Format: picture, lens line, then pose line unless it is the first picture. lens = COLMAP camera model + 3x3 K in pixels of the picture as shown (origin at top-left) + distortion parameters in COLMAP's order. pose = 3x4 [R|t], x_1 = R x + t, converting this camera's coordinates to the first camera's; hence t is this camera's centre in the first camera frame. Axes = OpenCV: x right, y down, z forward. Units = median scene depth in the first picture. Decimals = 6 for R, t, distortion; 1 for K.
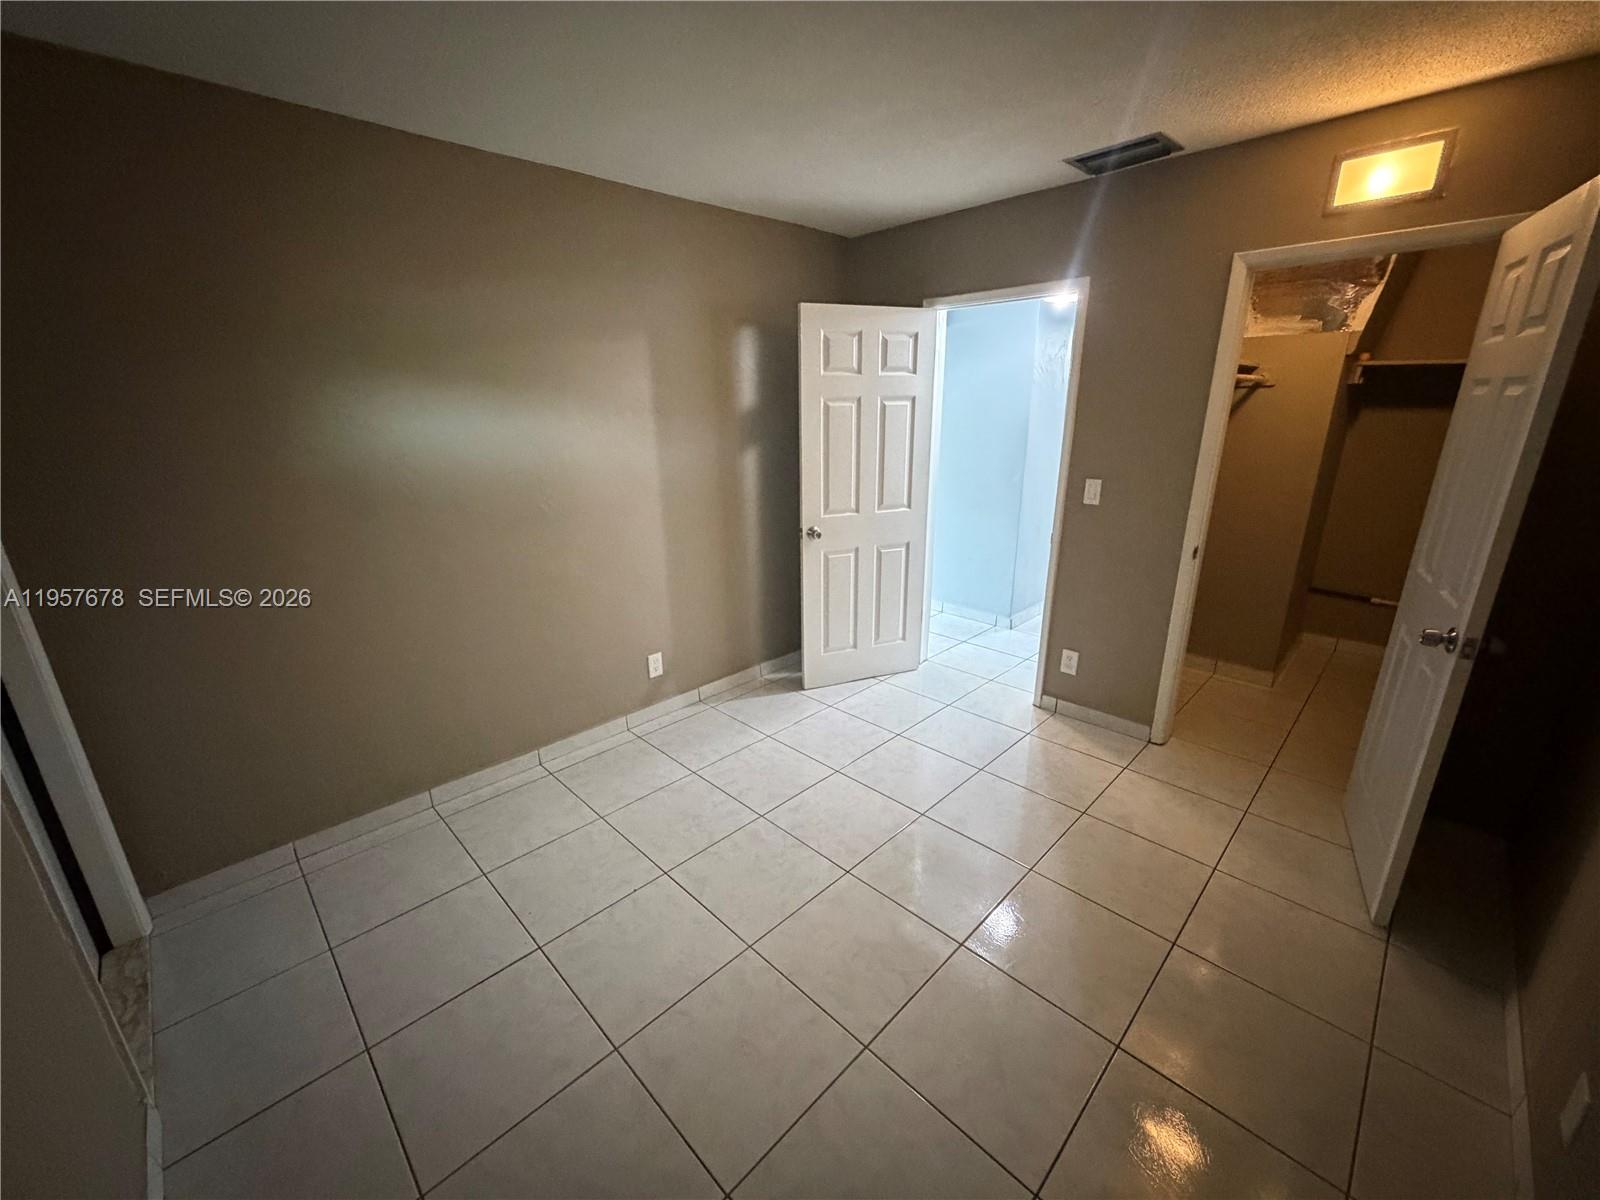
lens RADIAL K [[640.6, 0, 801.6], [0, 640.6, 604.0], [0, 0, 1]] dist [0.001068, 0.000911]
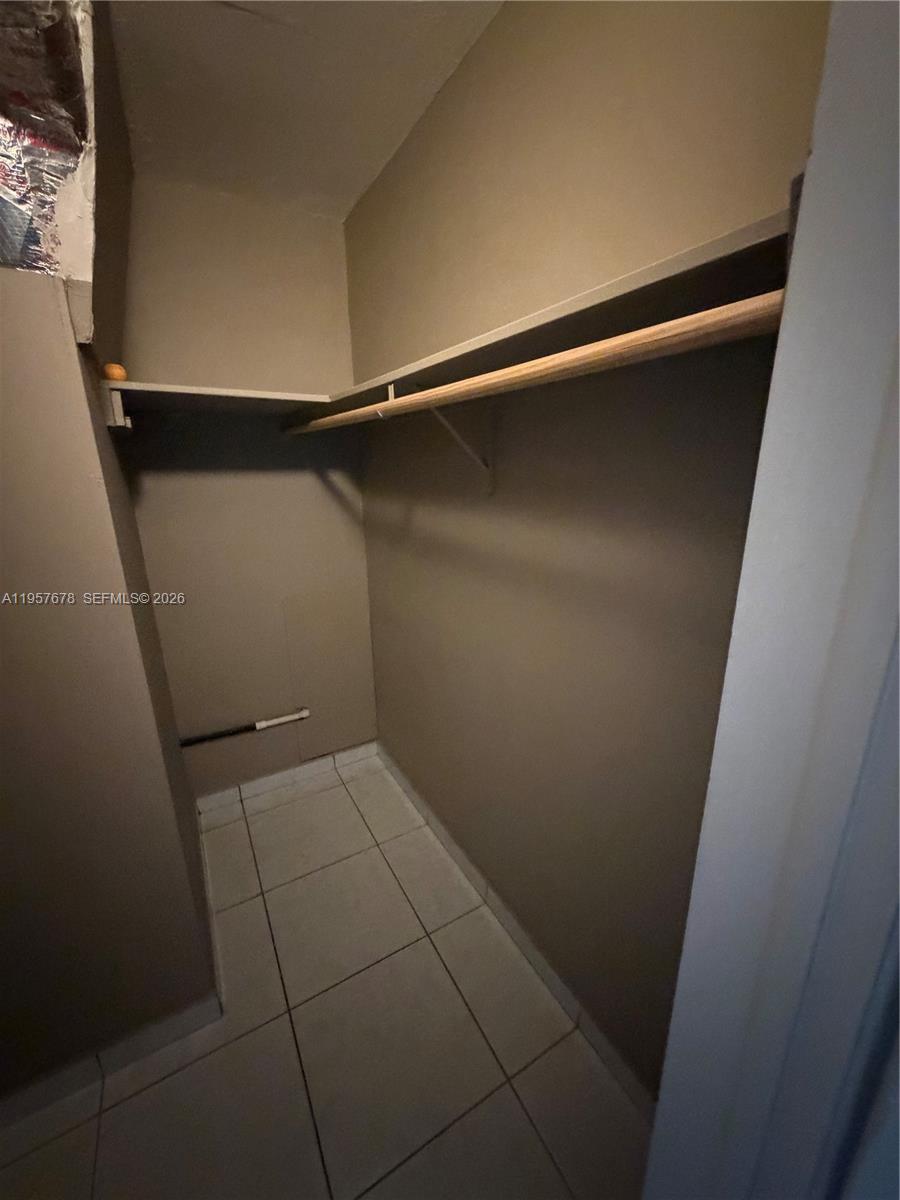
lens RADIAL K [[480.5, 0, 450.8], [0, 480.5, 603.0], [0, 0, 1]] dist [0.001068, 0.000911]
pose [[0.261642, -0.265337, 0.927976, 0.540560], [0.300125, 0.936170, 0.183060, -0.202553], [-0.917316, 0.230613, 0.324576, 0.670036]]
